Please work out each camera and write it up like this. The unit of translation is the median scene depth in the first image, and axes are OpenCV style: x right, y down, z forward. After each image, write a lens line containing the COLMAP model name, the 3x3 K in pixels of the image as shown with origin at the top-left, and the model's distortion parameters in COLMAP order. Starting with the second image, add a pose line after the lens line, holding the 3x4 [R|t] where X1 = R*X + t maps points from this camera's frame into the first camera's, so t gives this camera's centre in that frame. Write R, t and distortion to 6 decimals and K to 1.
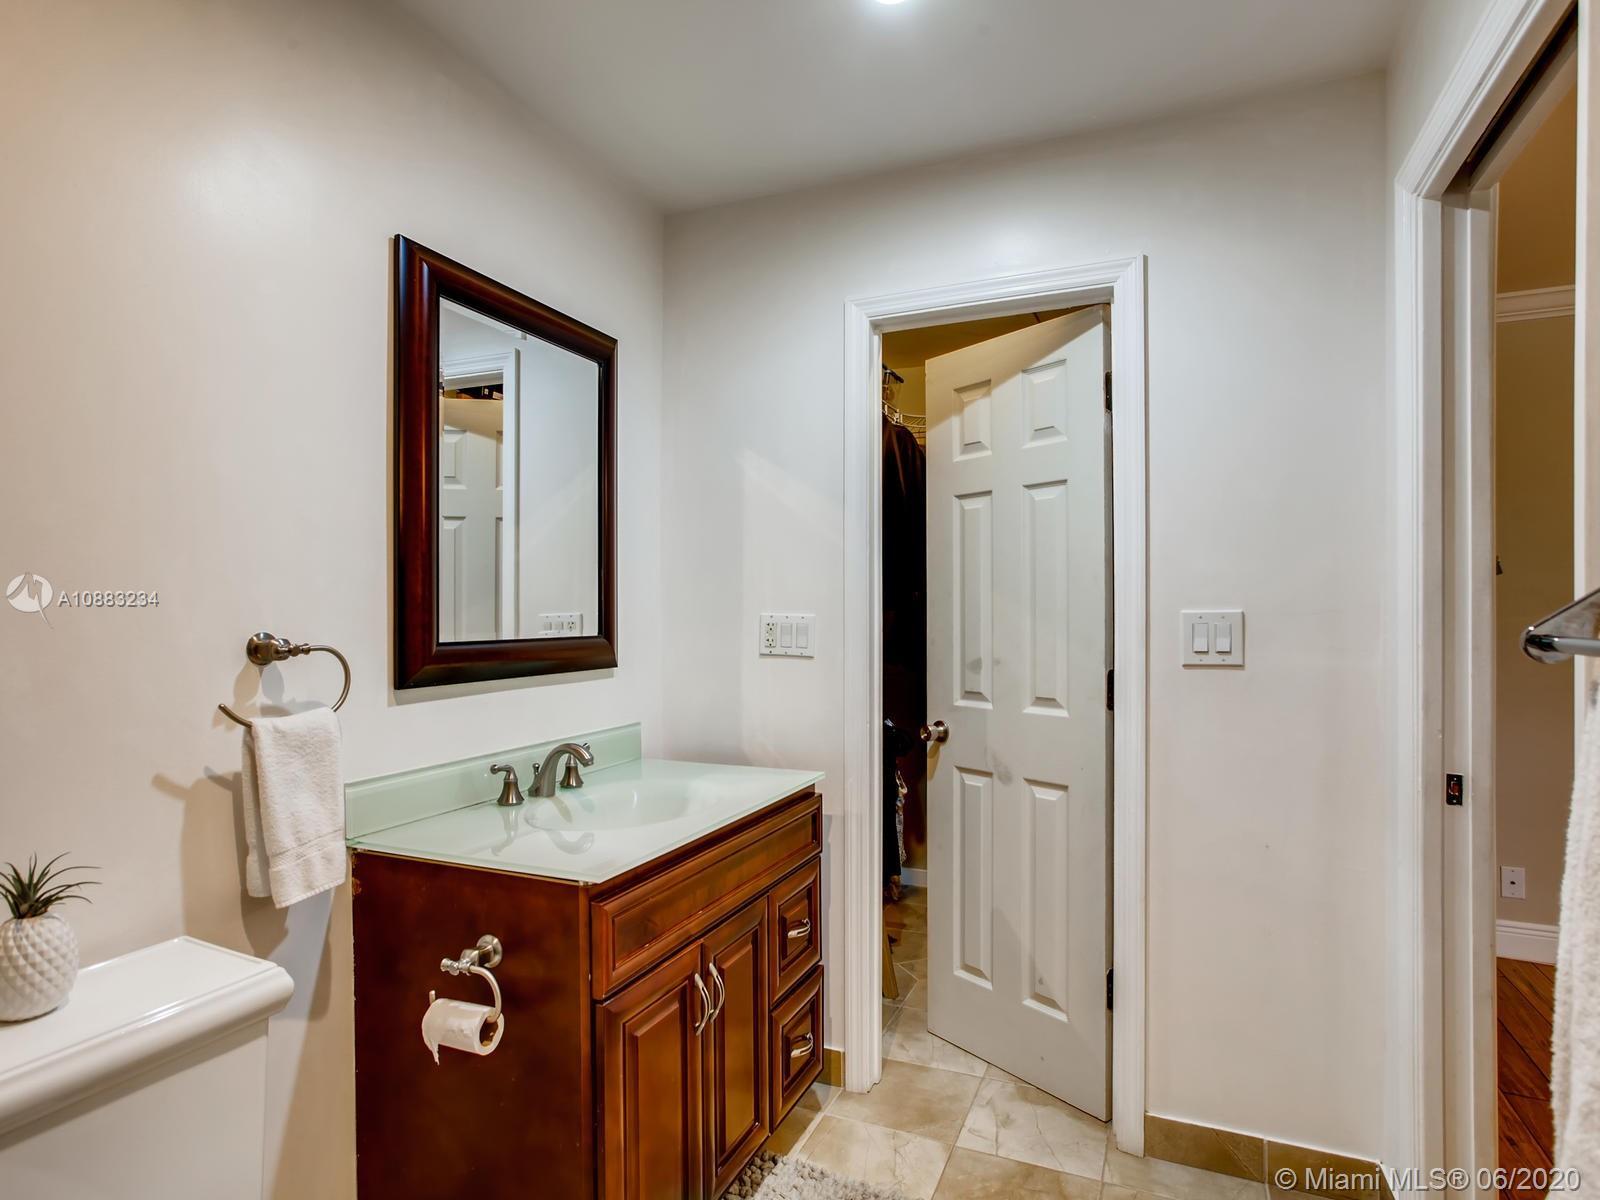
lens RADIAL K [[874.6, 0, 803.4], [0, 874.6, 619.7], [0, 0, 1]] dist [-0.046146, 0.040039]
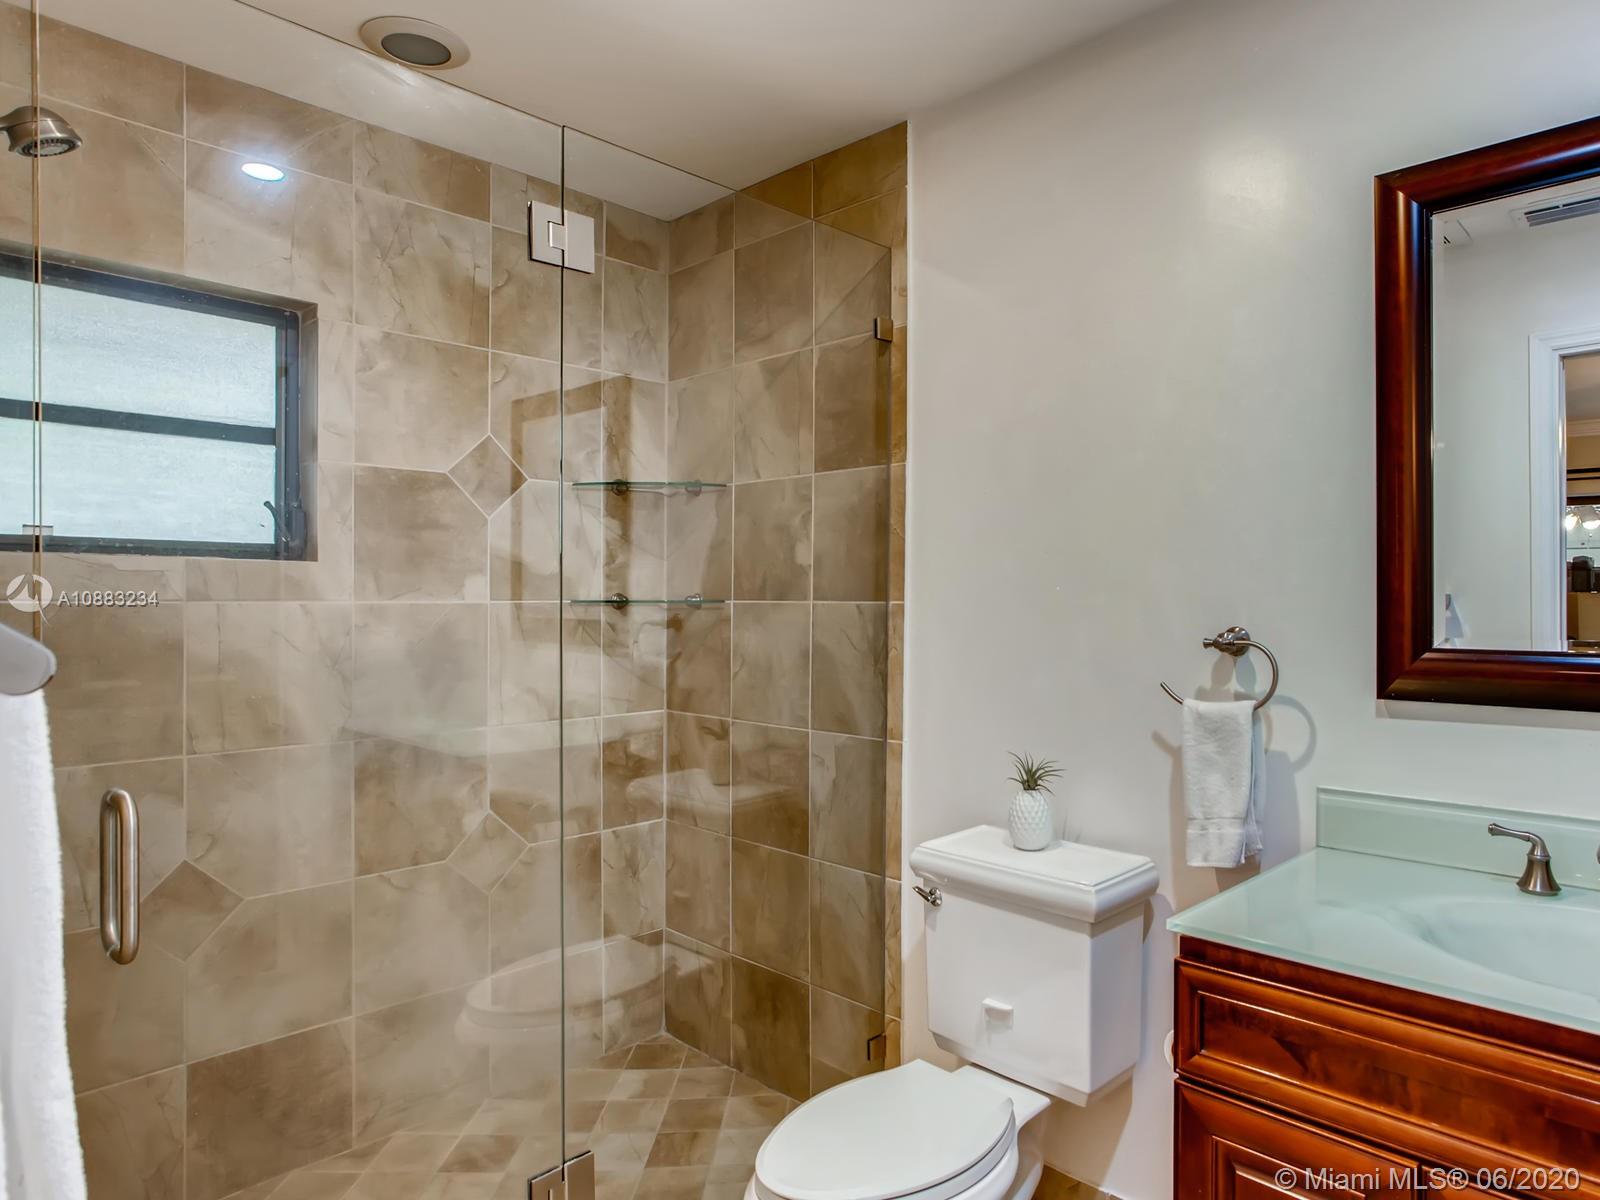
lens RADIAL K [[893.6, 0, 793.7], [0, 893.6, 587.5], [0, 0, 1]] dist [-0.038624, 0.028123]
pose [[-0.430740, -0.028578, -0.902023, 0.591072], [-0.003362, 0.999542, -0.030062, -0.000567], [0.902470, -0.009916, -0.430639, 0.875926]]
